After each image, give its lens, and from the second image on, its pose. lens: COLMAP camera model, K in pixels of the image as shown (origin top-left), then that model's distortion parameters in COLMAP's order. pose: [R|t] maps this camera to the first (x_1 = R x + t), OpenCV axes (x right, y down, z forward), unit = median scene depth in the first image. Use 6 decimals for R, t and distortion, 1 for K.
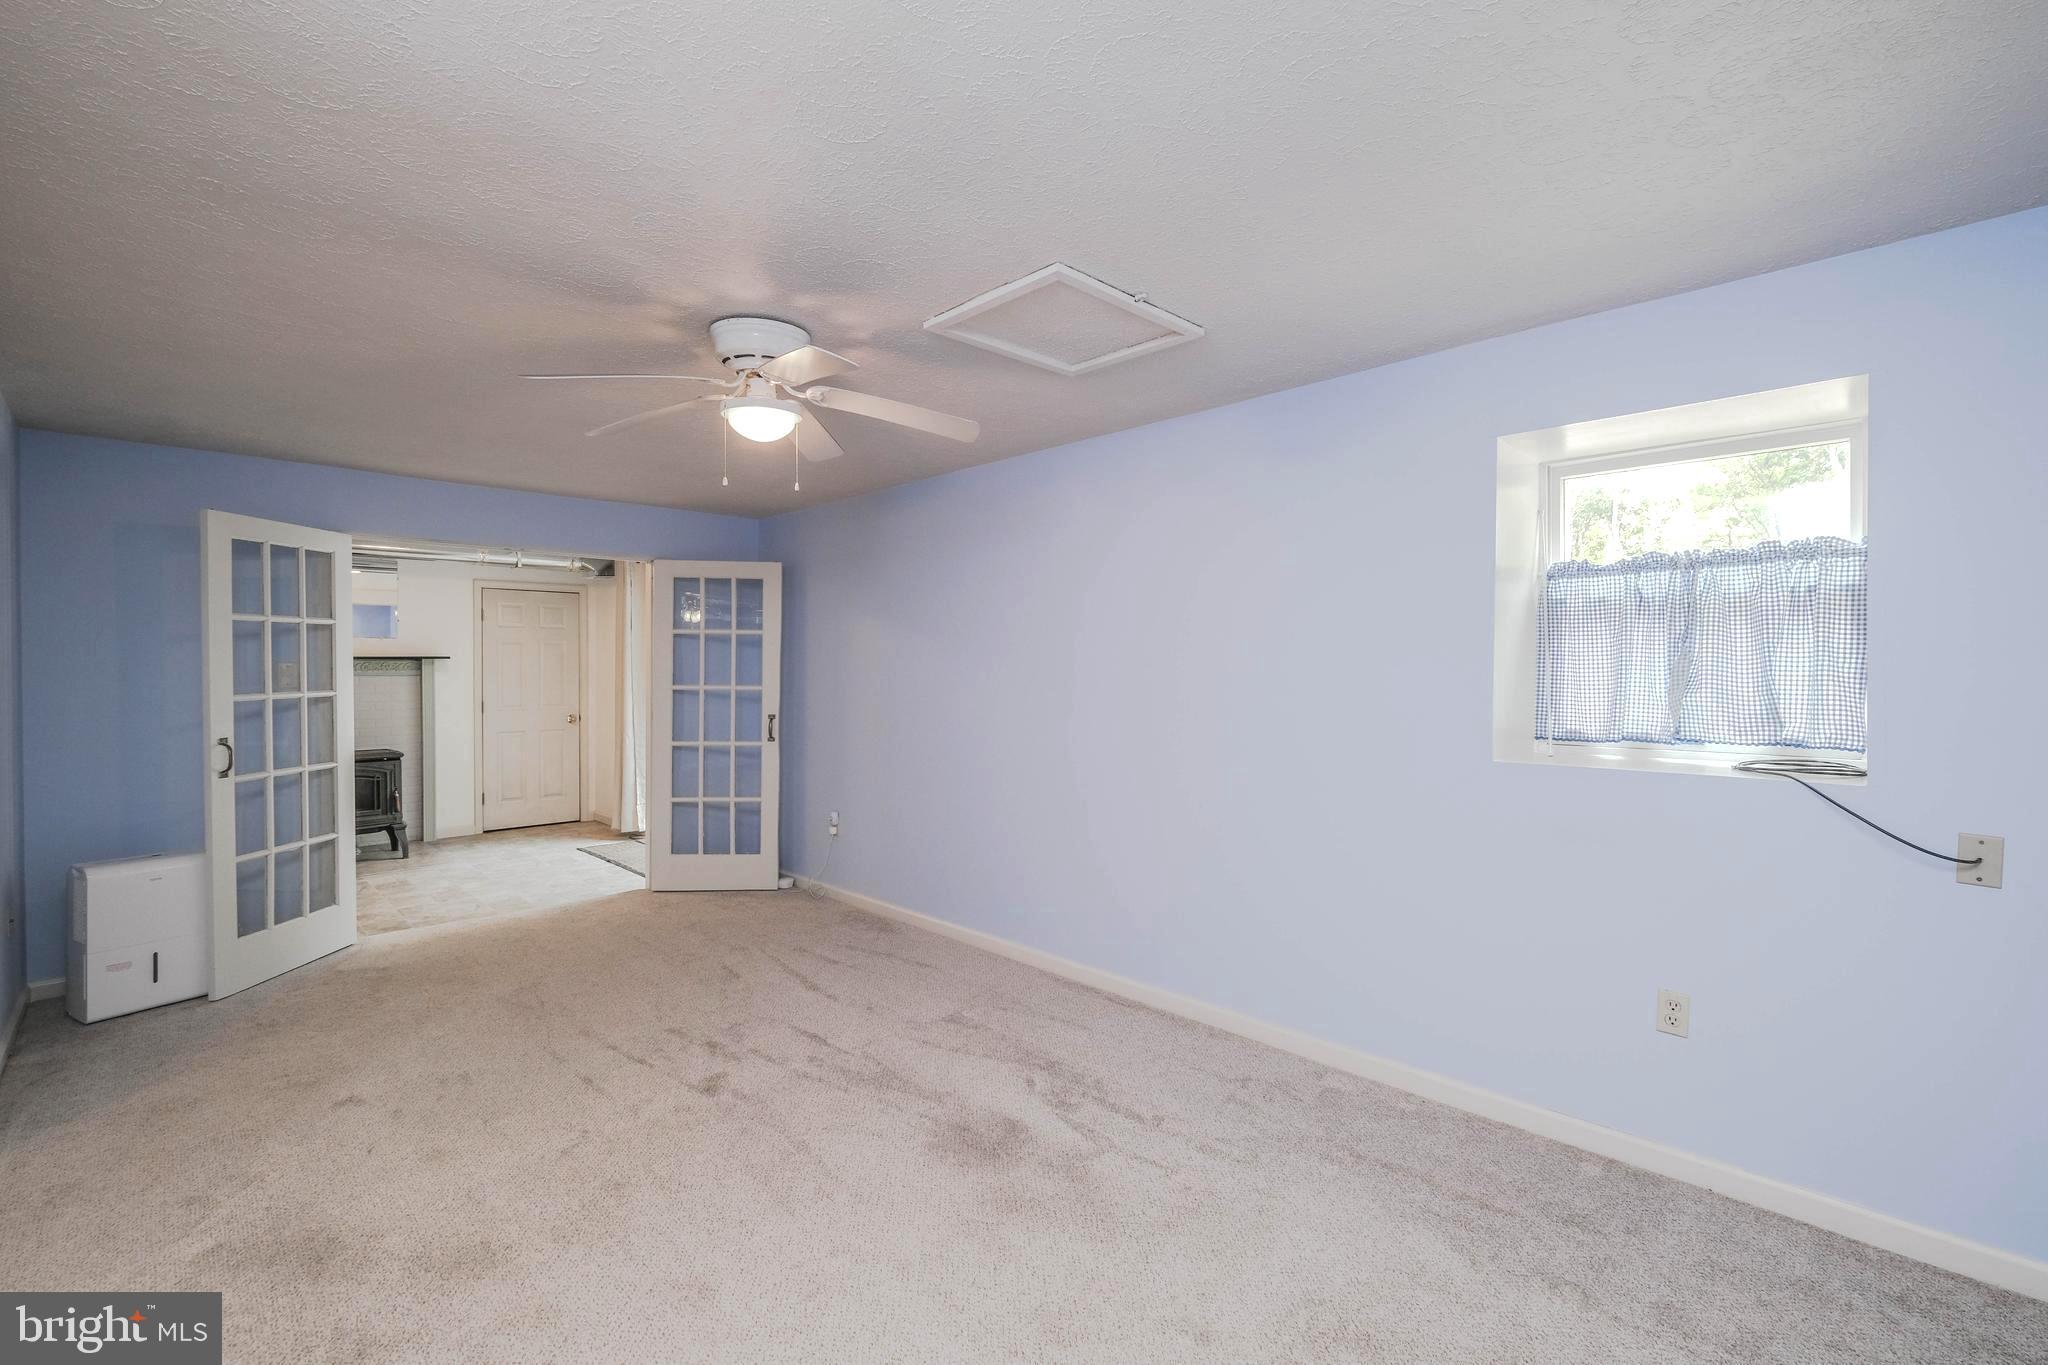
lens RADIAL K [[913.1, 0, 1033.8], [0, 913.1, 675.0], [0, 0, 1]] dist [-0.001496, -0.000278]
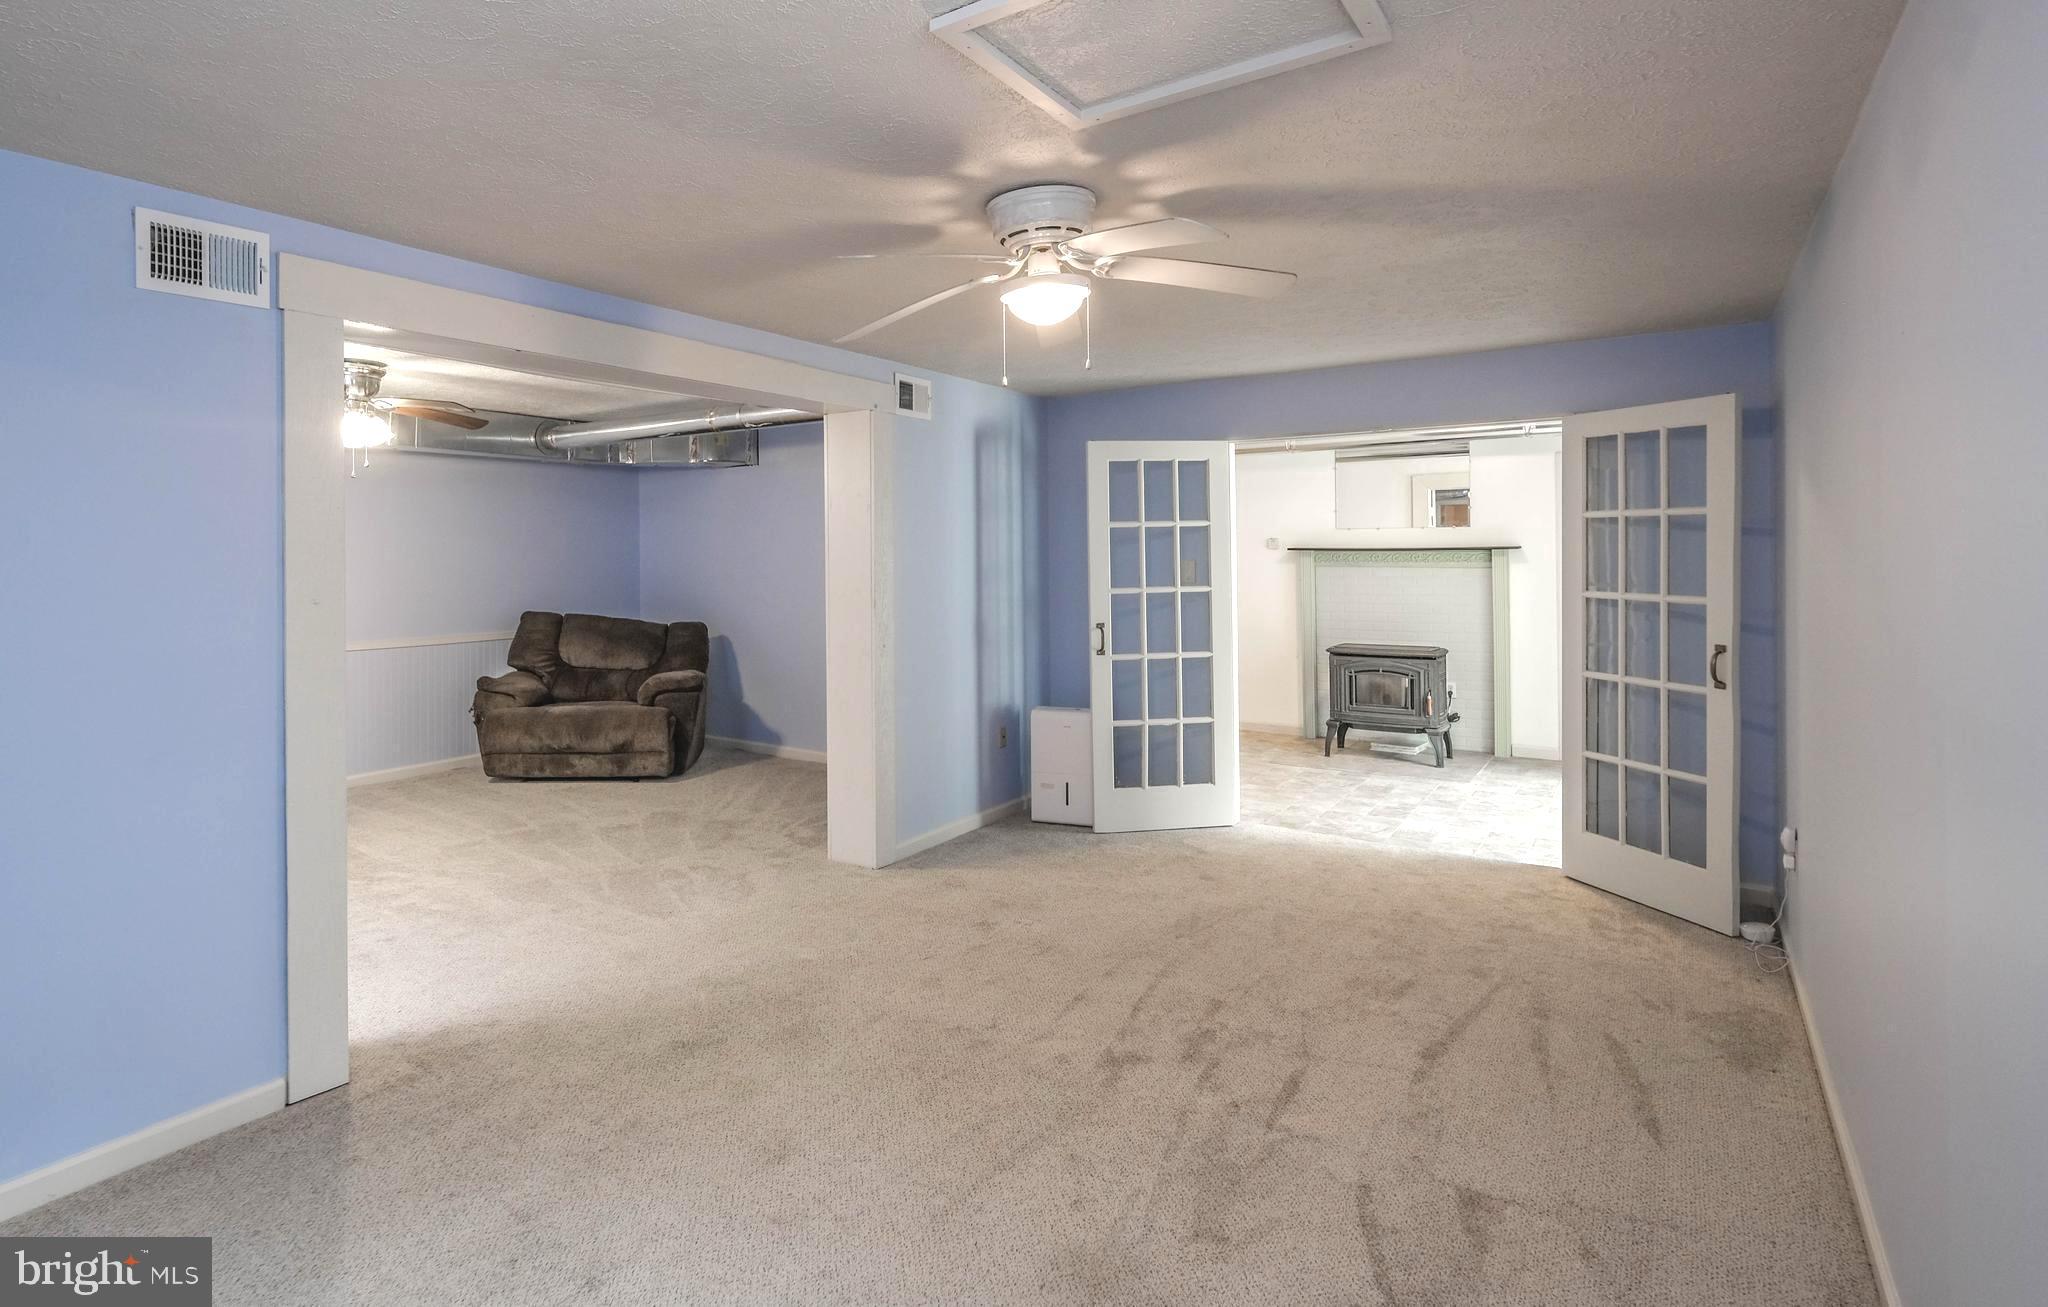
lens RADIAL K [[1153.3, 0, 1023.9], [0, 1153.3, 528.0], [0, 0, 1]] dist [0.019840, -0.000138]
pose [[0.137214, -0.014462, -0.990436, 0.561239], [0.001069, 0.999895, -0.014452, -0.032279], [0.990541, 0.000924, 0.137215, 0.578029]]
